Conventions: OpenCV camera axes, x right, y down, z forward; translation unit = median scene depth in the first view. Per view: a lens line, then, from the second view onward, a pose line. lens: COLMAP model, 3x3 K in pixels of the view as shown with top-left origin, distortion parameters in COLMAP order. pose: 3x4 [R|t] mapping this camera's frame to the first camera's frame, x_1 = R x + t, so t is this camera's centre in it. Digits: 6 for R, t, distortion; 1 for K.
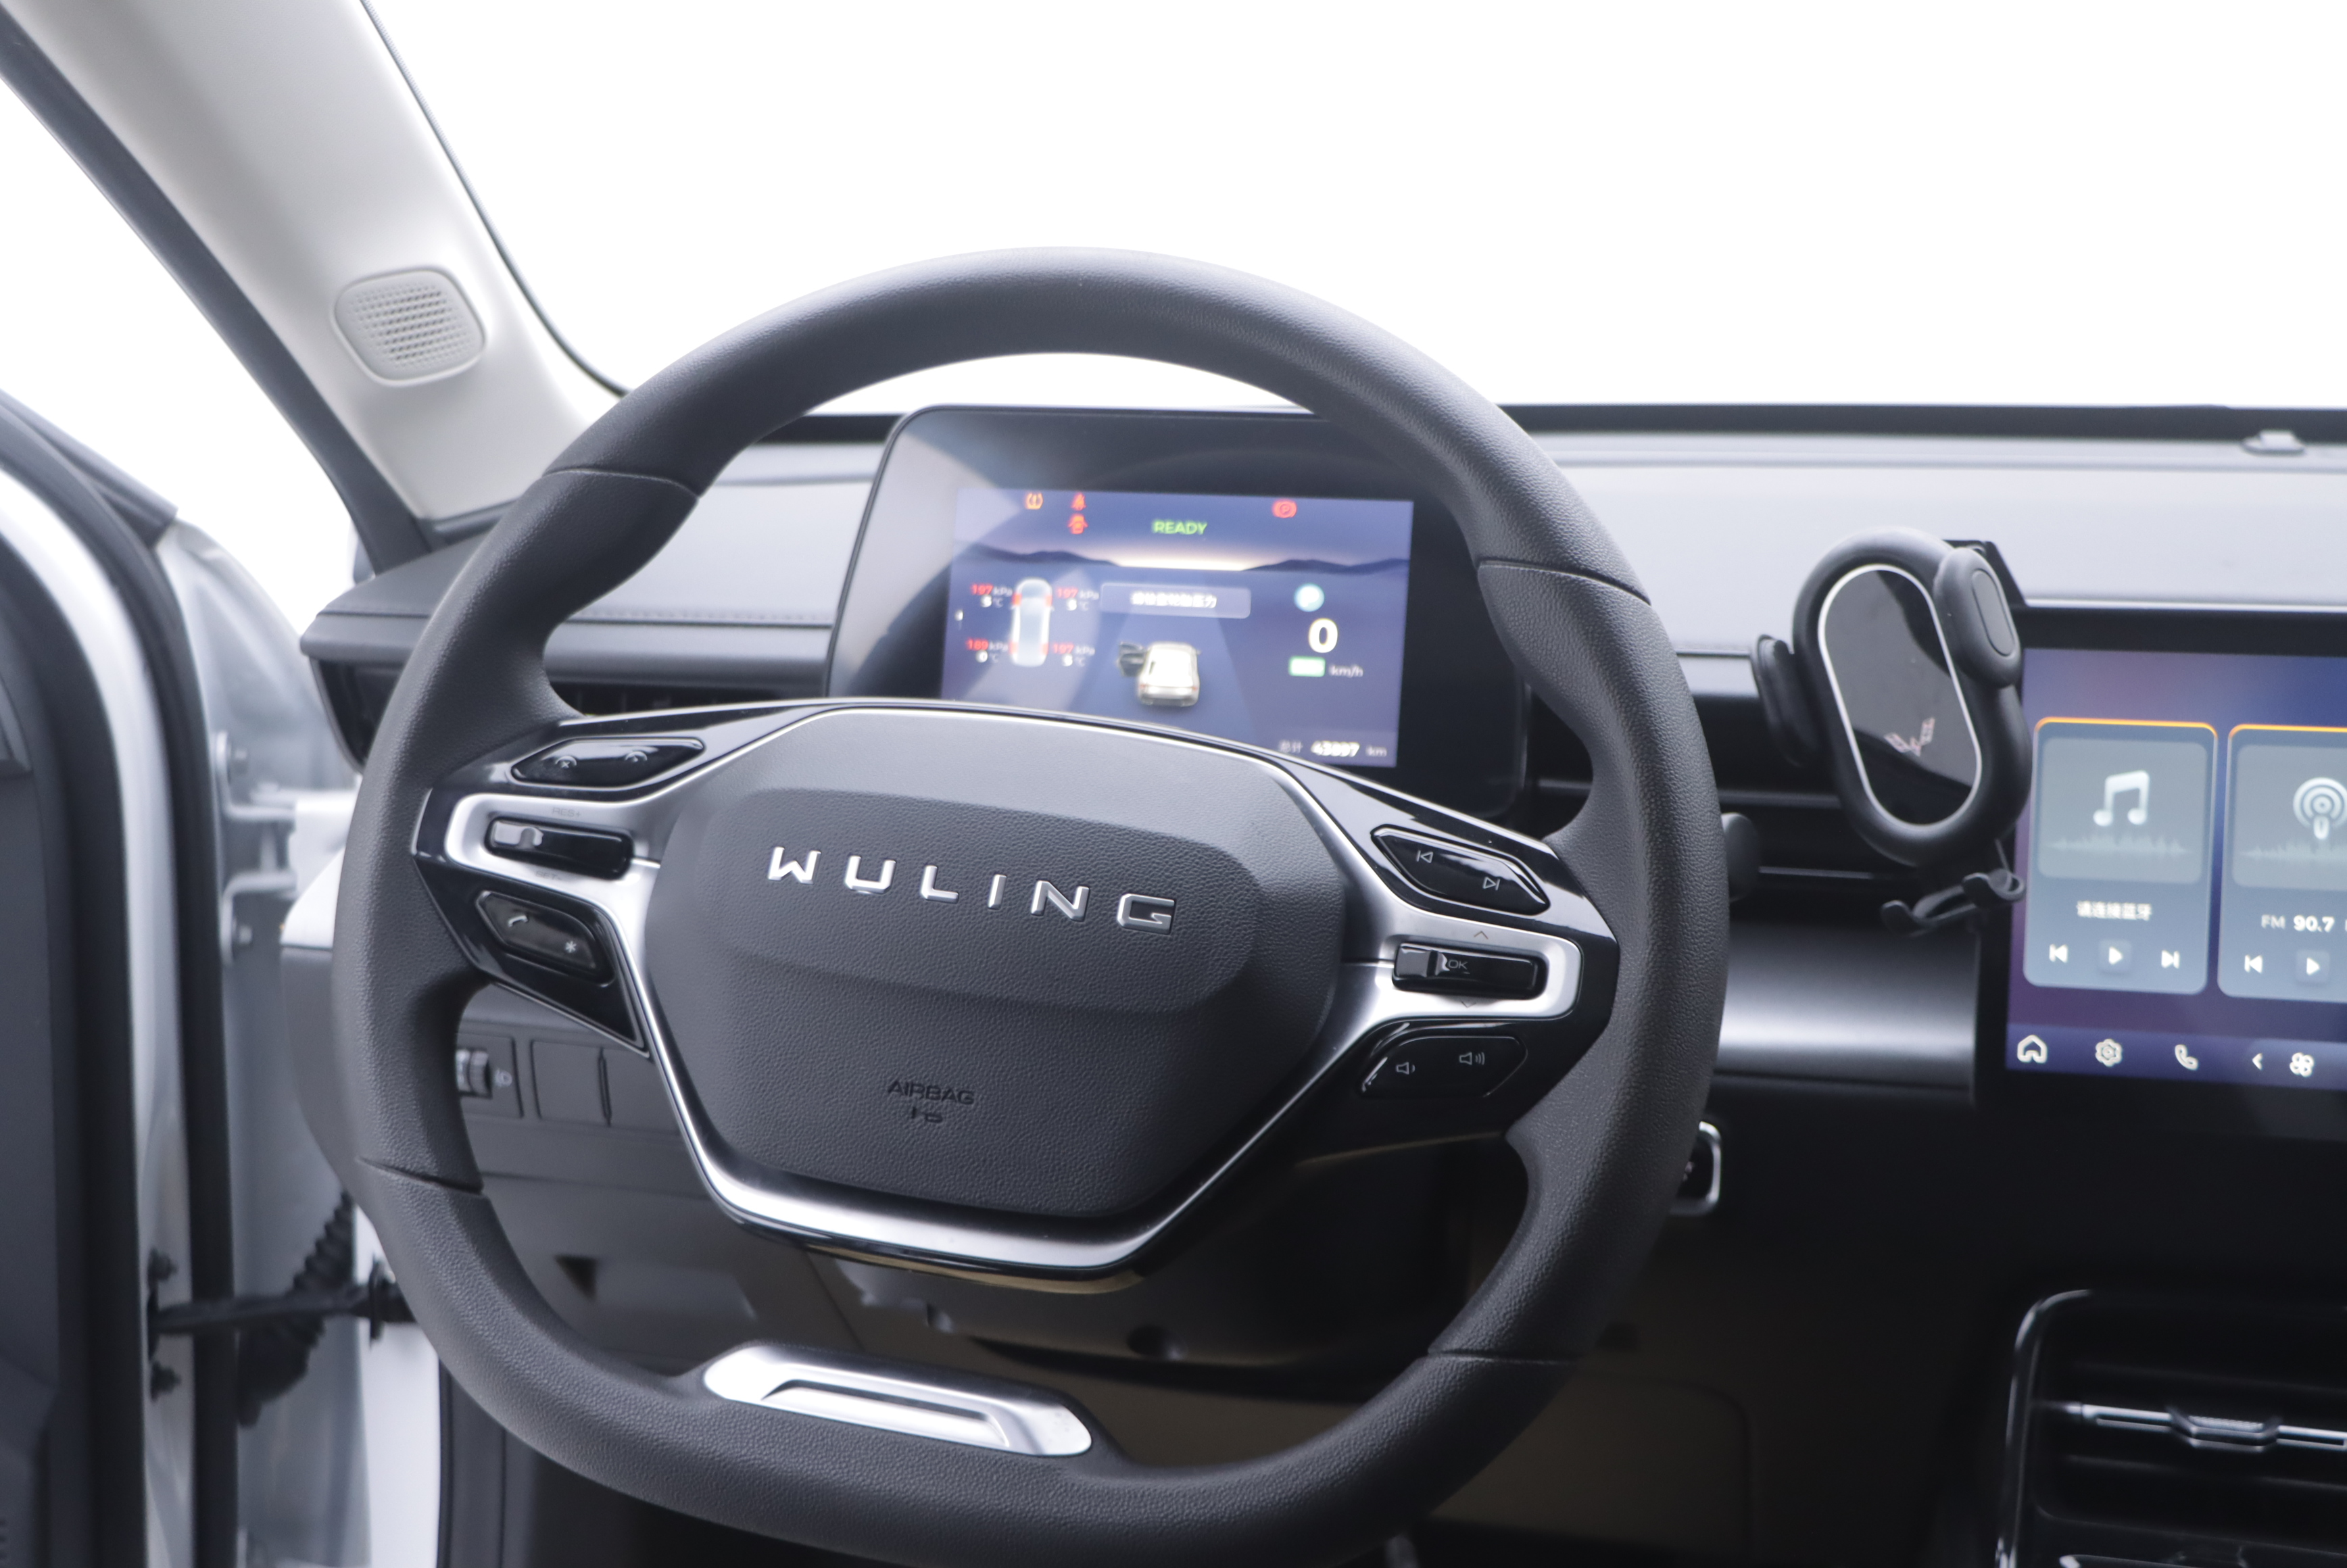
lens RADIAL K [[2815.2, 0, 1154.6], [0, 2815.2, 777.5], [0, 0, 1]] dist [-0.021239, 0.000000]
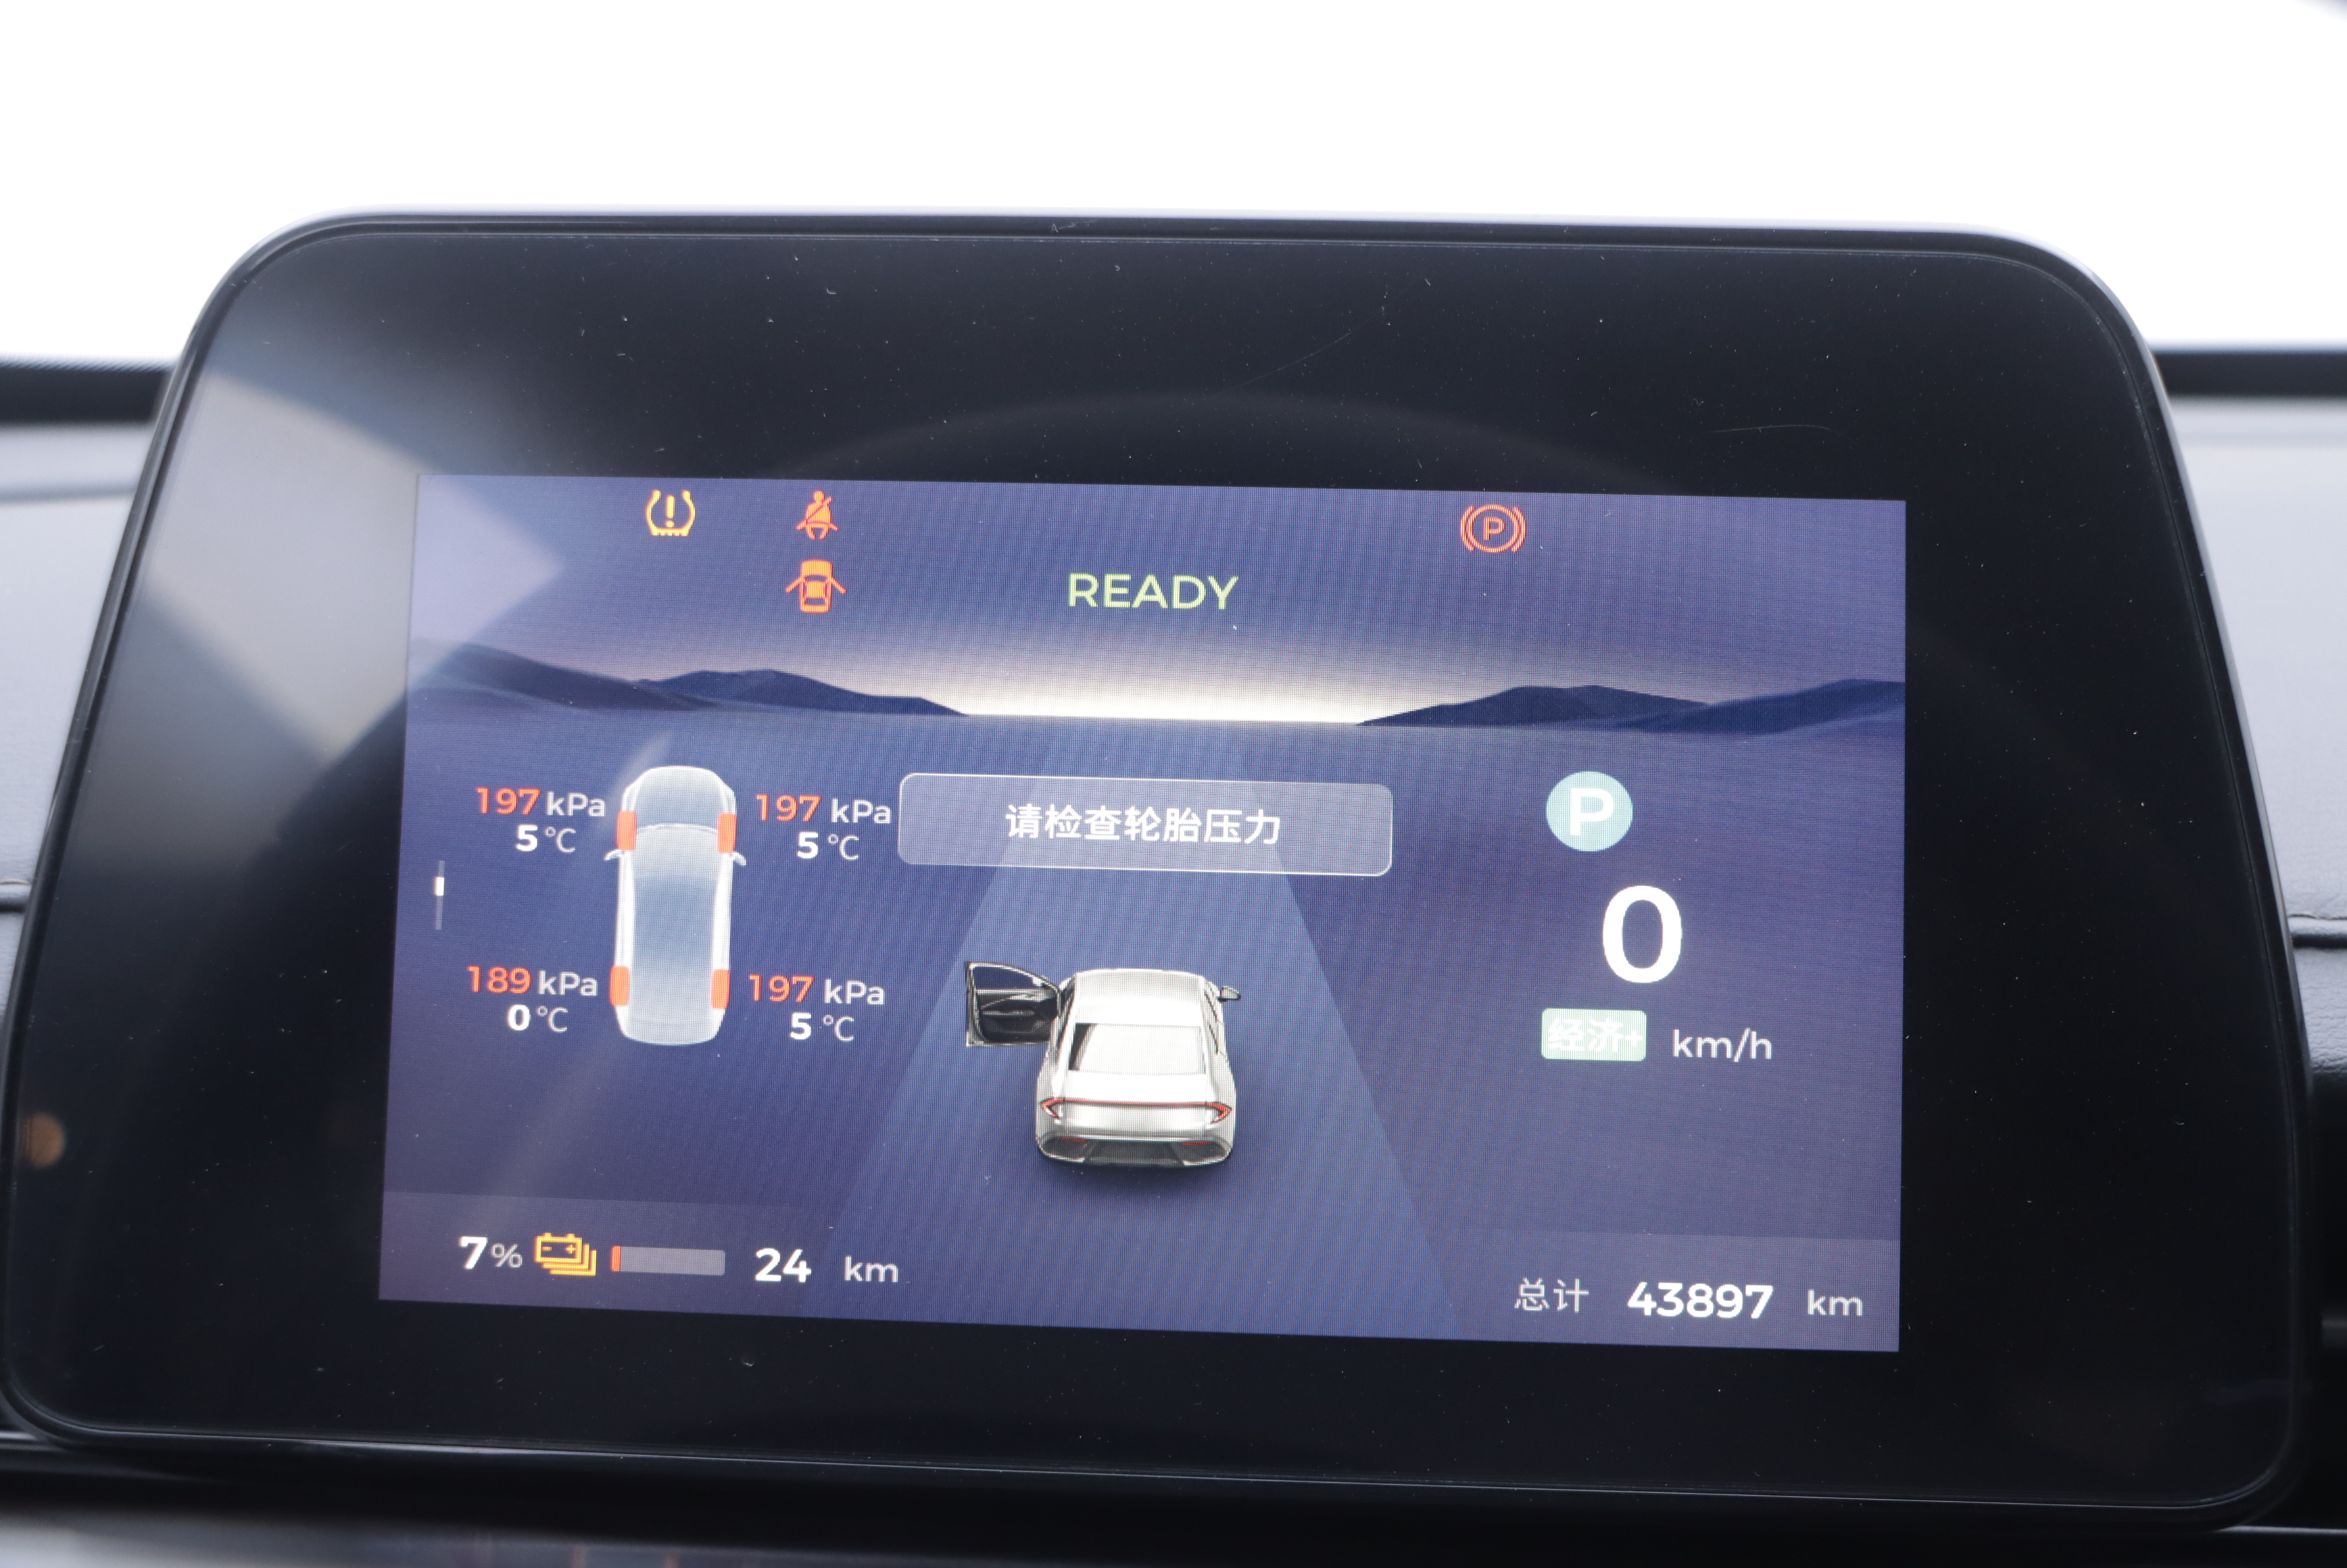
lens RADIAL K [[3482.1, 0, 1163.4], [0, 3482.1, 790.4], [0, 0, 1]] dist [-0.139864, 0.000000]
pose [[0.984832, -0.020073, 0.172344, -0.061477], [0.026885, 0.998943, -0.037283, -0.056807], [-0.171413, 0.041351, 0.984331, 0.673722]]
